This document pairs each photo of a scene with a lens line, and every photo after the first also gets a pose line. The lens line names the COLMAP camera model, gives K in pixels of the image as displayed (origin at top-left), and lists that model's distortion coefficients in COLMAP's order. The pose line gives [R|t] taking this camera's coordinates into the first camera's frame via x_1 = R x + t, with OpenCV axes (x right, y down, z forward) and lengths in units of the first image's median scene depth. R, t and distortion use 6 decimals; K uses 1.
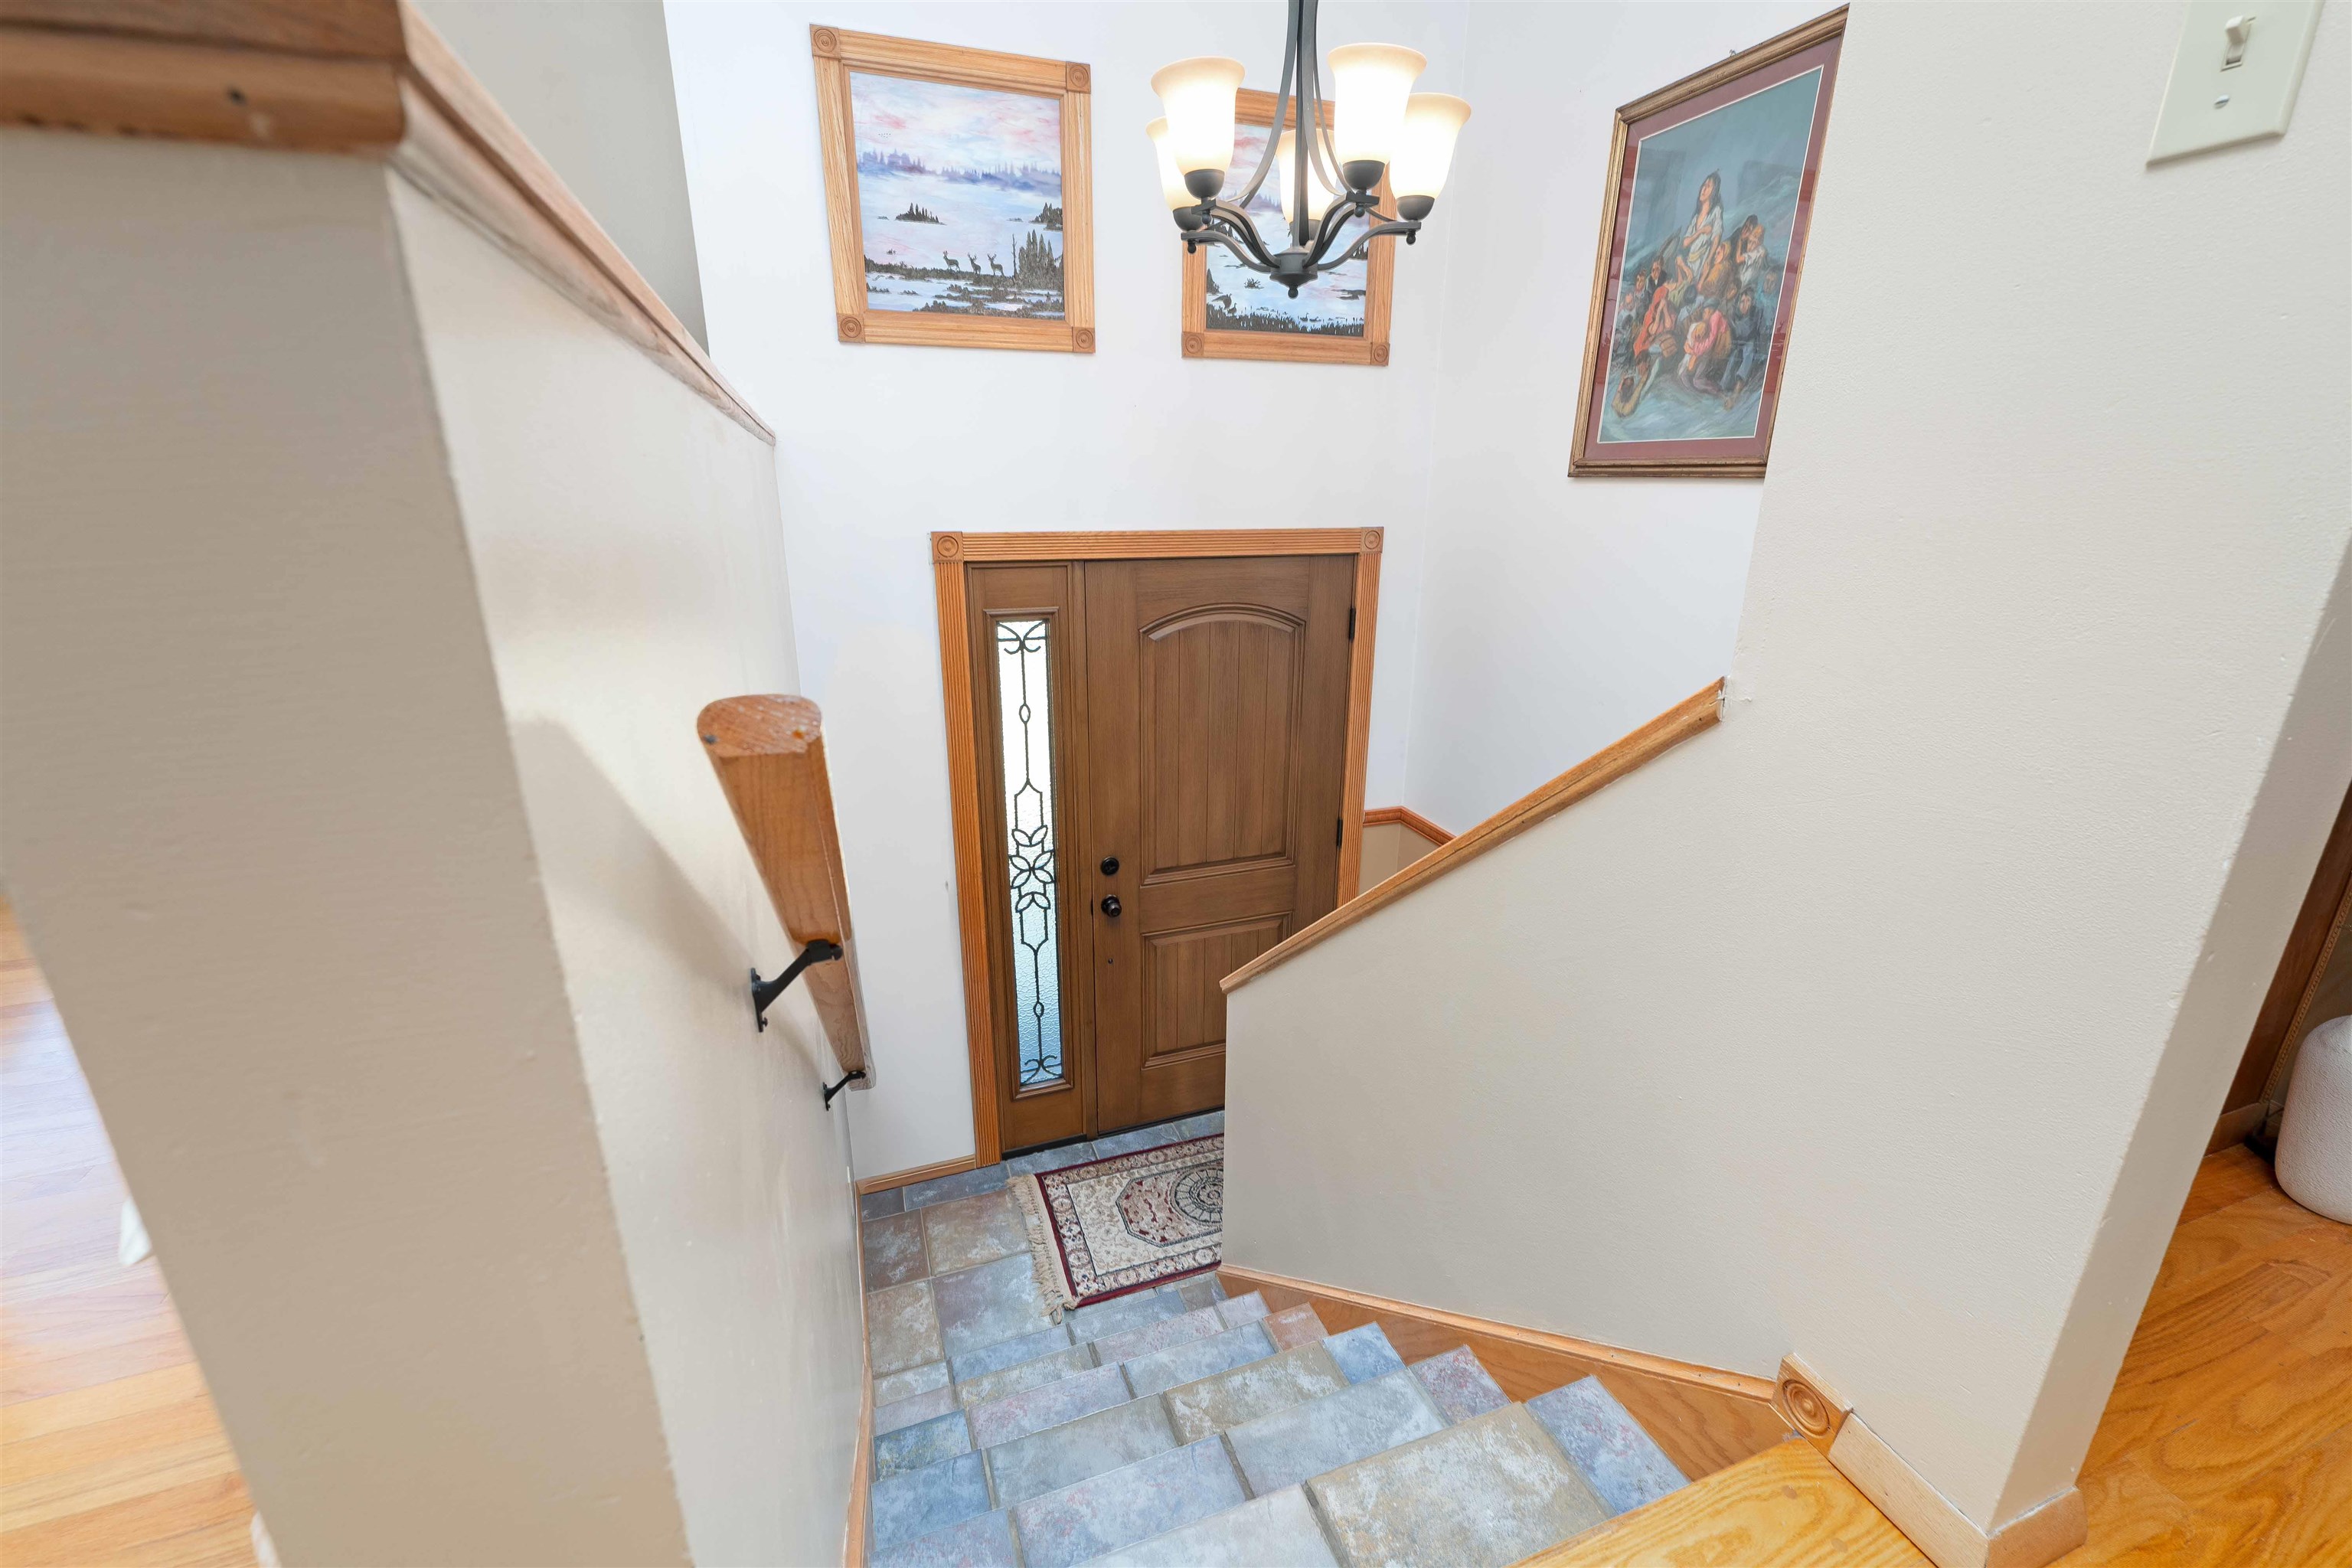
lens RADIAL K [[982.6, 0, 1176.7], [0, 982.6, 786.9], [0, 0, 1]] dist [-0.000393, -0.000026]
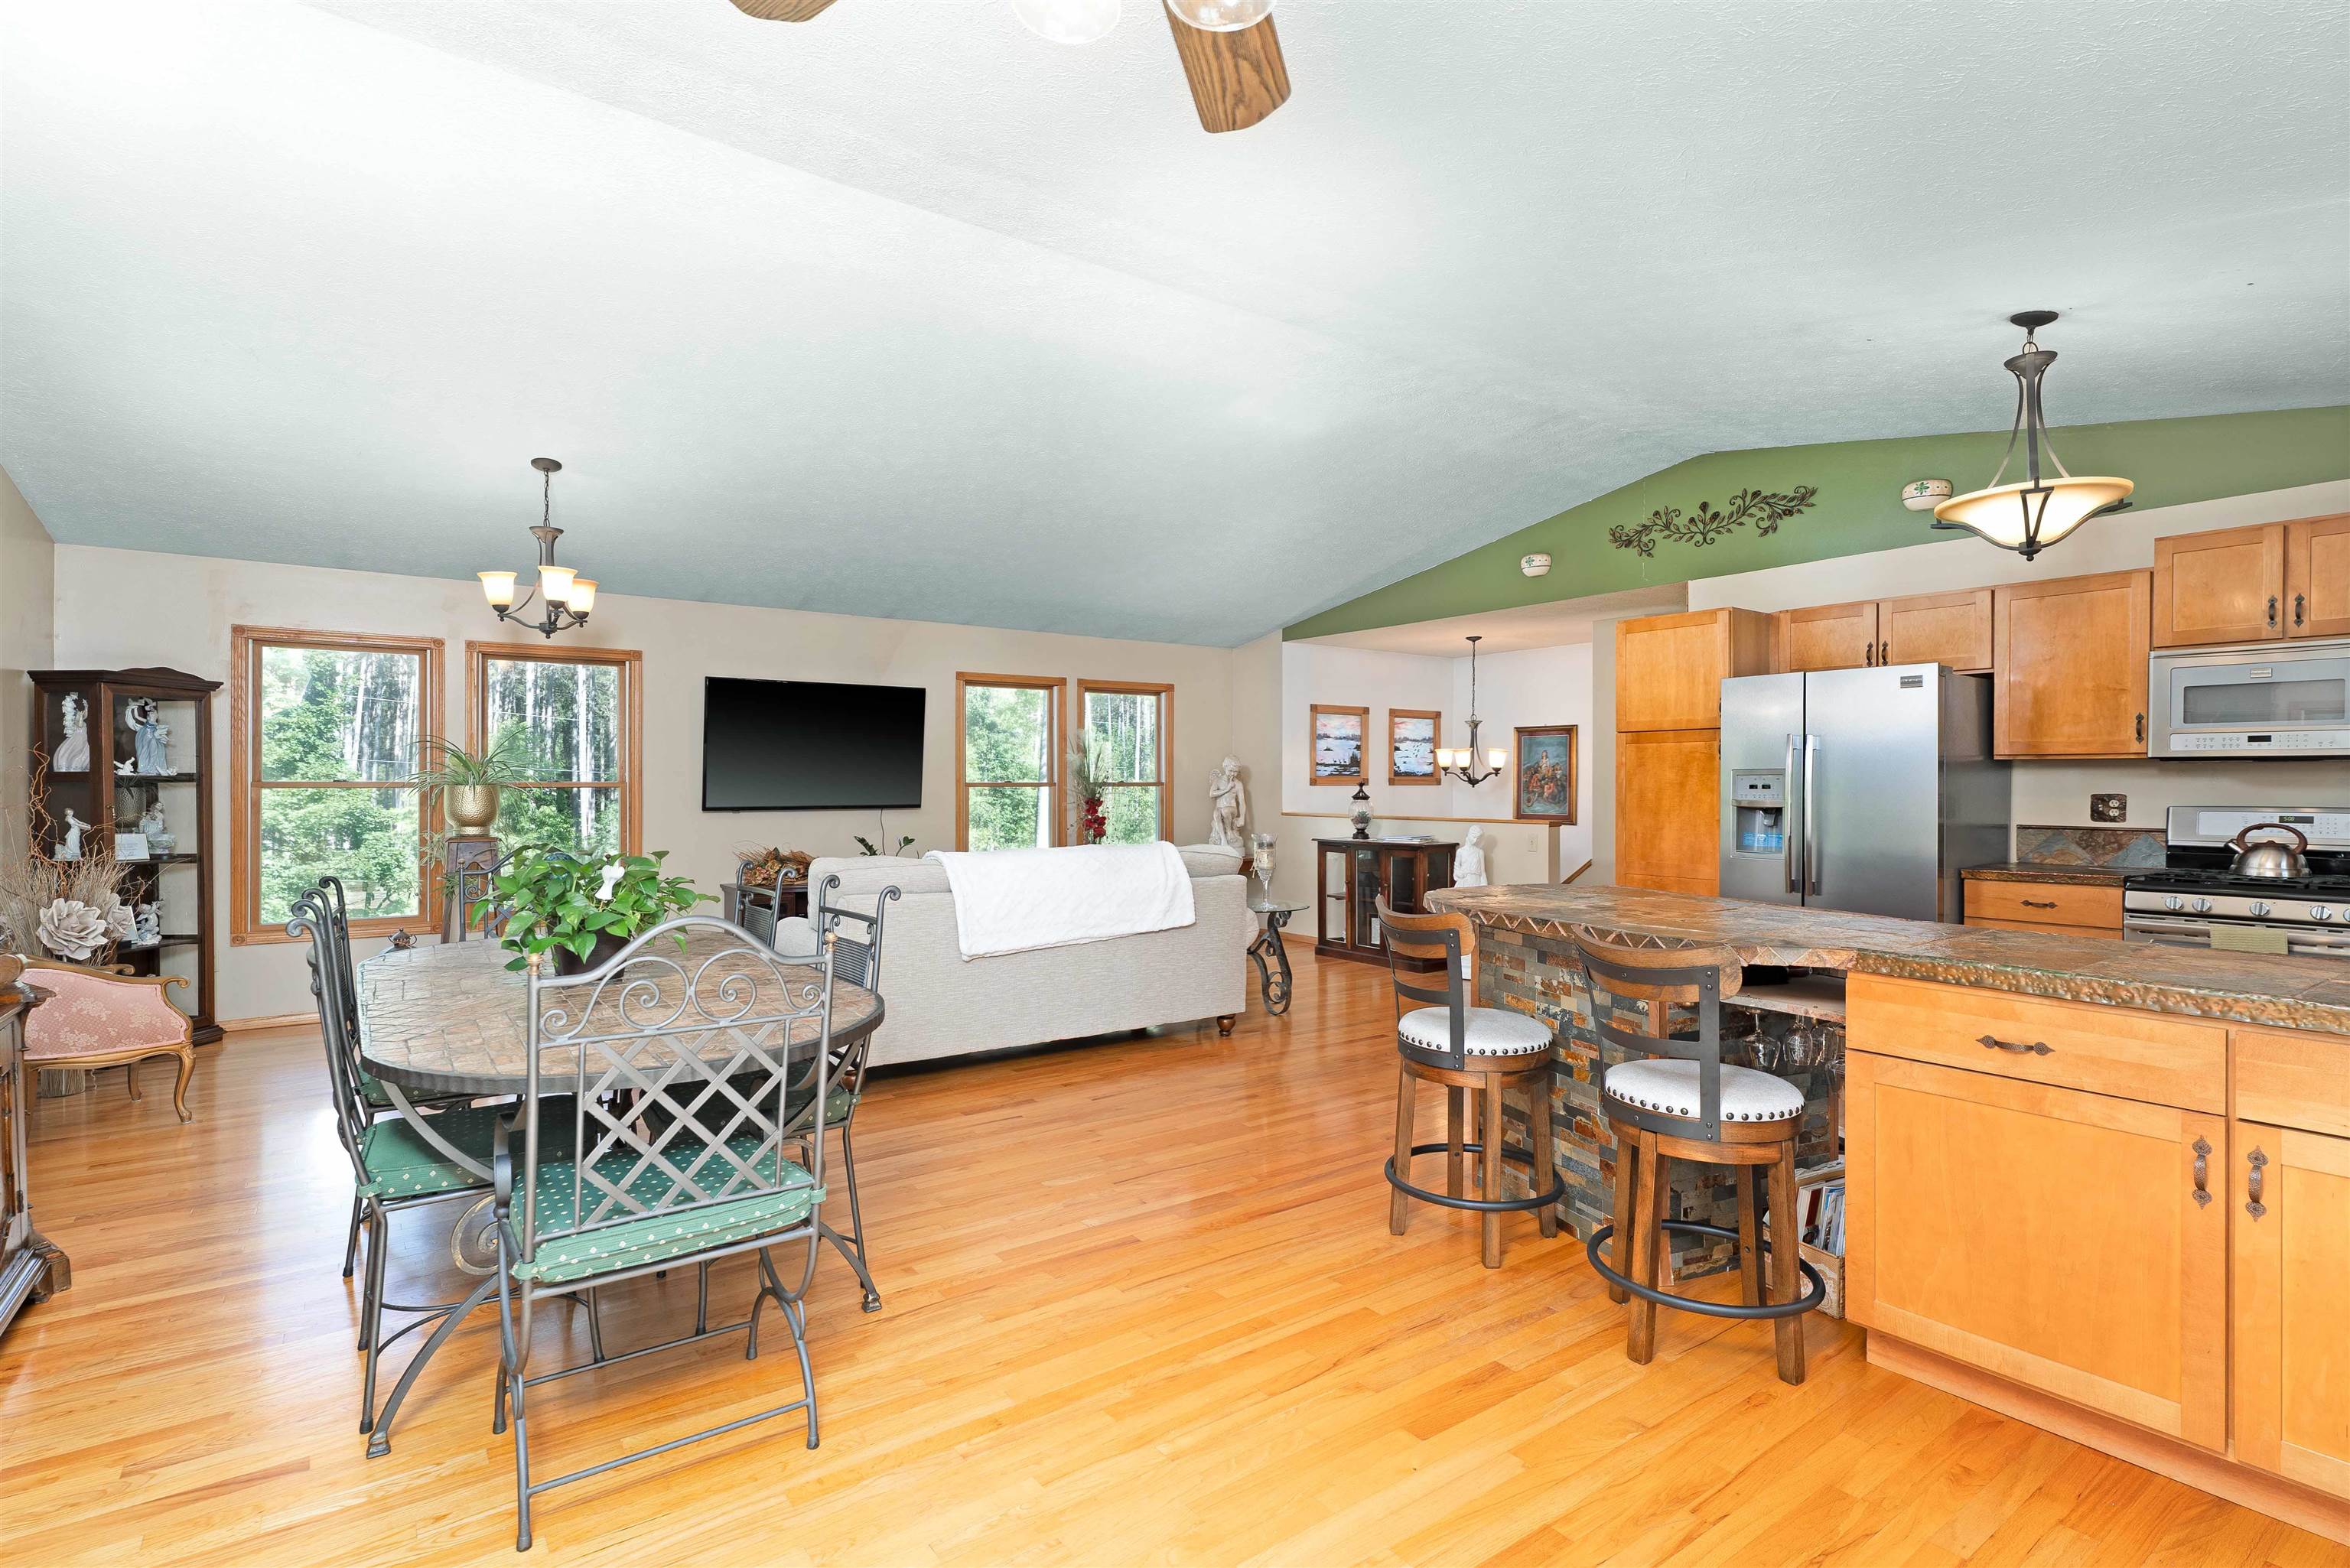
lens RADIAL K [[1128.0, 0, 1184.6], [0, 1128.0, 783.8], [0, 0, 1]] dist [-0.004346, -0.000291]
pose [[0.959635, -0.000558, 0.281247, -1.782093], [0.087833, 0.950577, -0.297806, 0.607379], [-0.267180, 0.310488, 0.912257, -2.270917]]
